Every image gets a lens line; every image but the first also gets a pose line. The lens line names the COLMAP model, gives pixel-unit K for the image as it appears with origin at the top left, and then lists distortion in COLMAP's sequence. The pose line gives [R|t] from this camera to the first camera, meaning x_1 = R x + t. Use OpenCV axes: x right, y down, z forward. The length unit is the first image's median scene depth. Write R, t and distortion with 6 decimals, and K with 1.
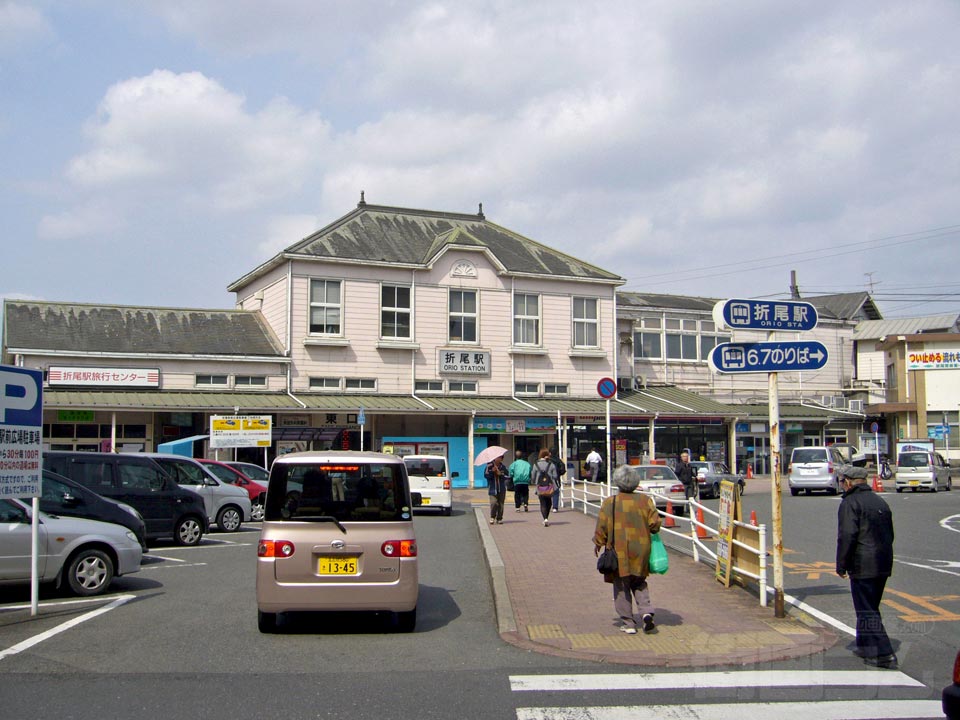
lens RADIAL K [[983.0, 0, 483.1], [0, 983.0, 361.0], [0, 0, 1]] dist [-0.067180, 0.000000]
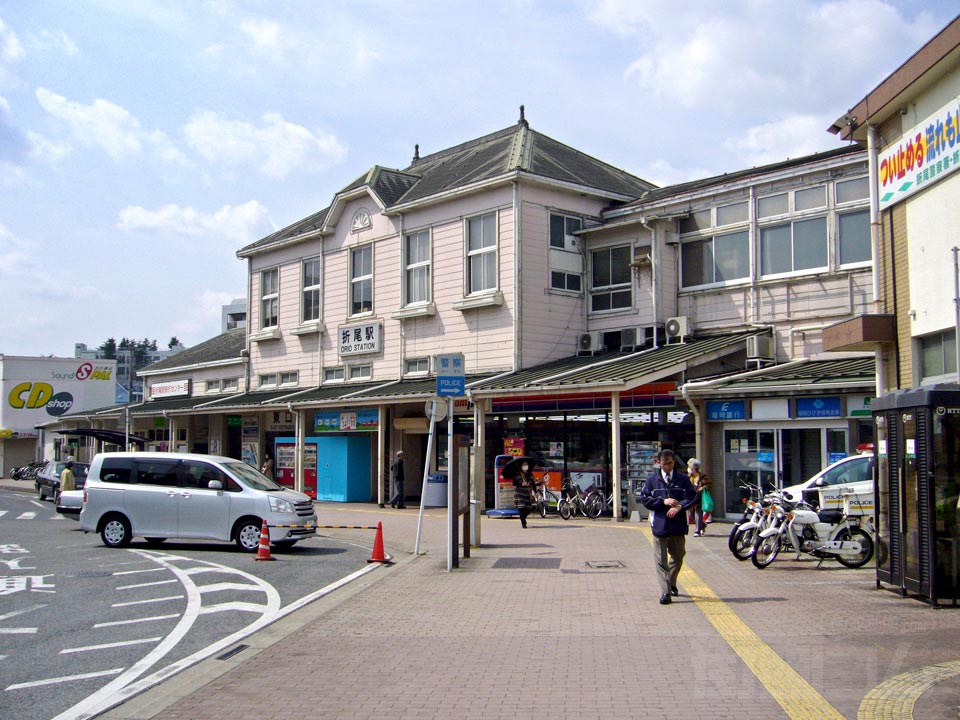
lens RADIAL K [[983.0, 0, 480.5], [0, 983.0, 366.1], [0, 0, 1]] dist [-0.067180, 0.000000]
pose [[0.300511, -0.073967, -0.950906, 0.743679], [0.080470, 0.995400, -0.051997, 0.069679], [0.950378, -0.060893, 0.305081, 0.850869]]
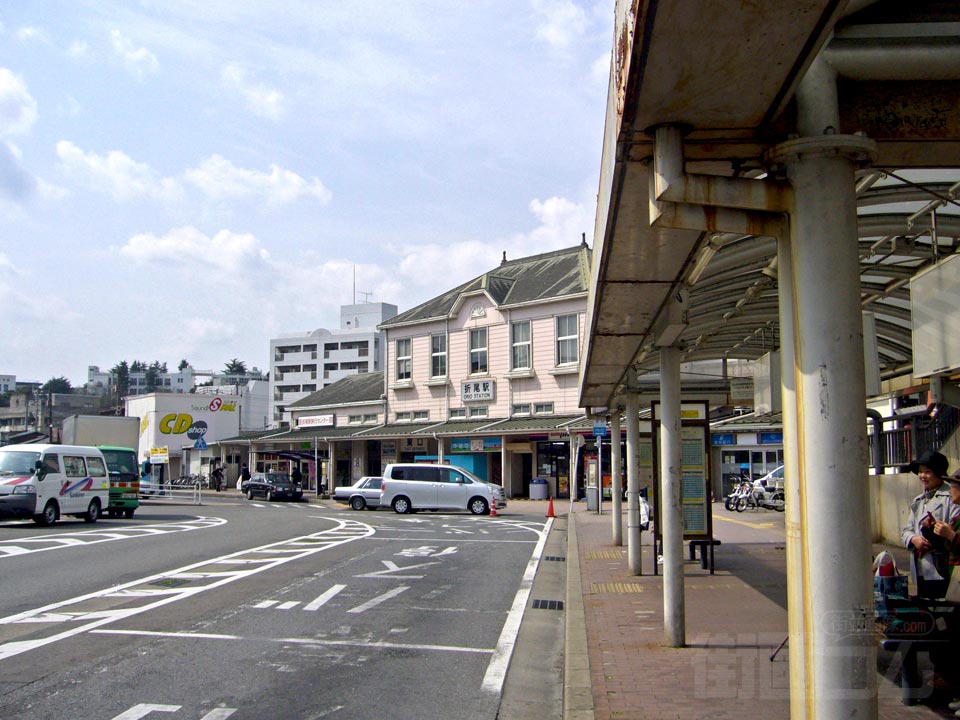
lens RADIAL K [[983.0, 0, 478.2], [0, 983.0, 362.2], [0, 0, 1]] dist [-0.067180, 0.000000]
pose [[0.308253, -0.096592, -0.946388, 1.086746], [0.080740, 0.993899, -0.075143, 0.054855], [0.947872, -0.053248, 0.314171, 0.633846]]
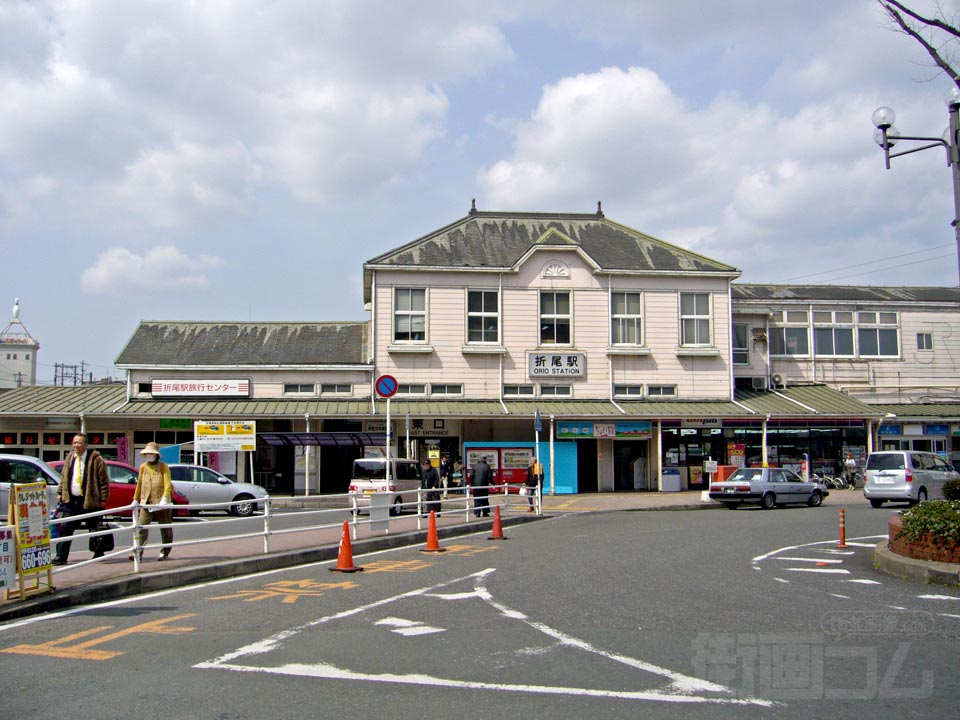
lens RADIAL K [[983.0, 0, 497.7], [0, 983.0, 348.4], [0, 0, 1]] dist [-0.067180, 0.000000]
pose [[0.948561, -0.033526, -0.314813, 0.232135], [0.026834, 0.999313, -0.025569, 0.007844], [0.315454, 0.015806, 0.948809, 0.056843]]
